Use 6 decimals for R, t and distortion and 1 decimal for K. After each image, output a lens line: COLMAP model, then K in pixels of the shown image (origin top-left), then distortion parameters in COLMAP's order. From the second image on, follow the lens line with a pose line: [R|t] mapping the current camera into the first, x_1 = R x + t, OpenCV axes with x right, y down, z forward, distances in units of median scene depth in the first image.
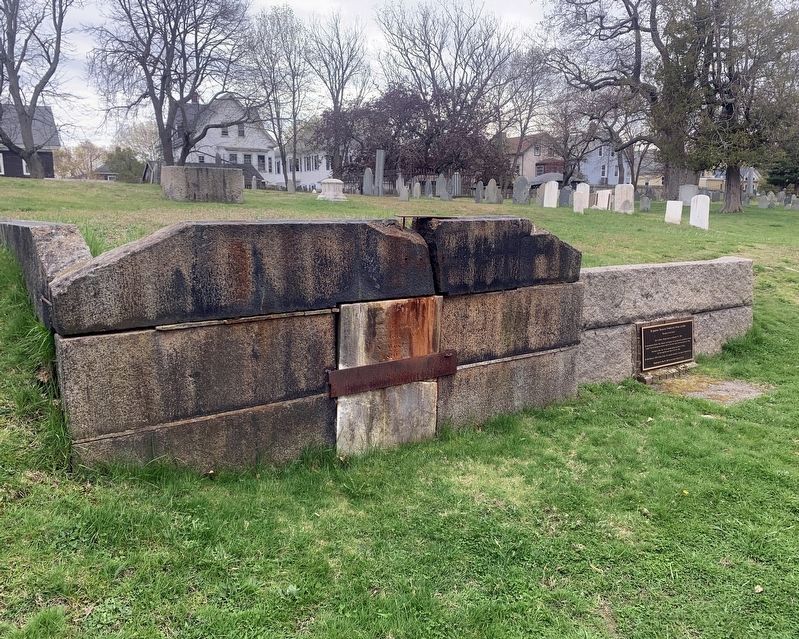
lens RADIAL K [[656.5, 0, 398.9], [0, 656.5, 316.7], [0, 0, 1]] dist [-0.012008, -0.002757]
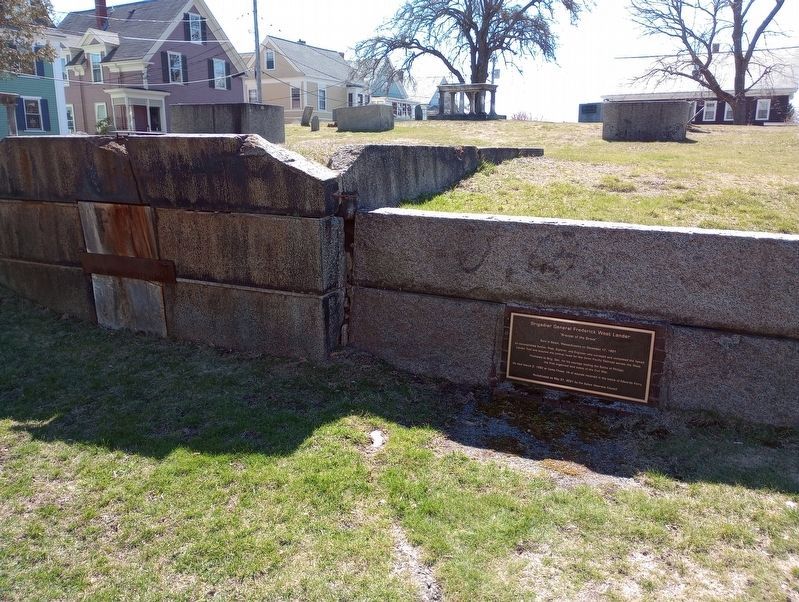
lens RADIAL K [[629.4, 0, 397.0], [0, 629.4, 300.0], [0, 0, 1]] dist [0.036796, -0.005921]
pose [[0.456673, 0.202619, -0.866254, 1.166443], [-0.152566, 0.977130, 0.148123, -0.096563], [0.876455, 0.064517, 0.477142, 0.840529]]
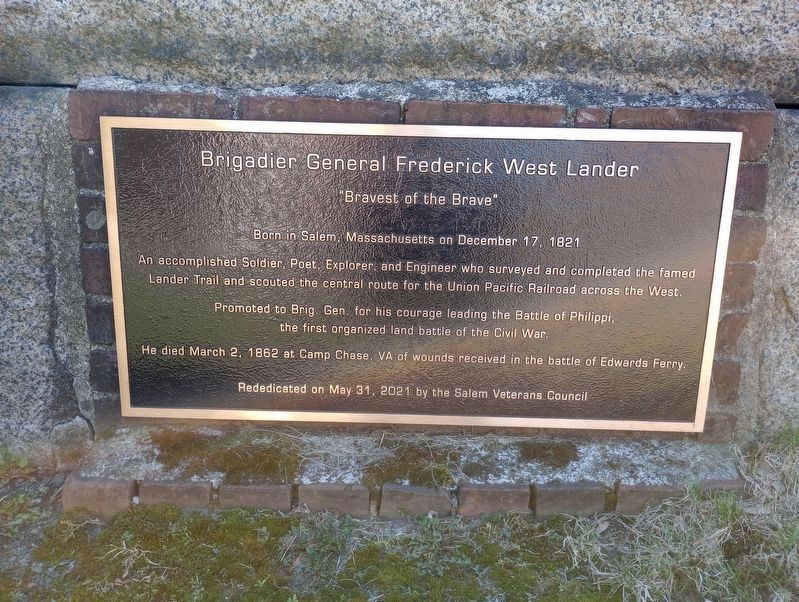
lens RADIAL K [[629.4, 0, 396.6], [0, 629.4, 298.7], [0, 0, 1]] dist [0.036796, -0.005921]
pose [[0.817461, 0.189645, -0.543868, 0.675236], [-0.116302, 0.979139, 0.166614, 0.034551], [0.564120, -0.072947, 0.822464, 1.282631]]
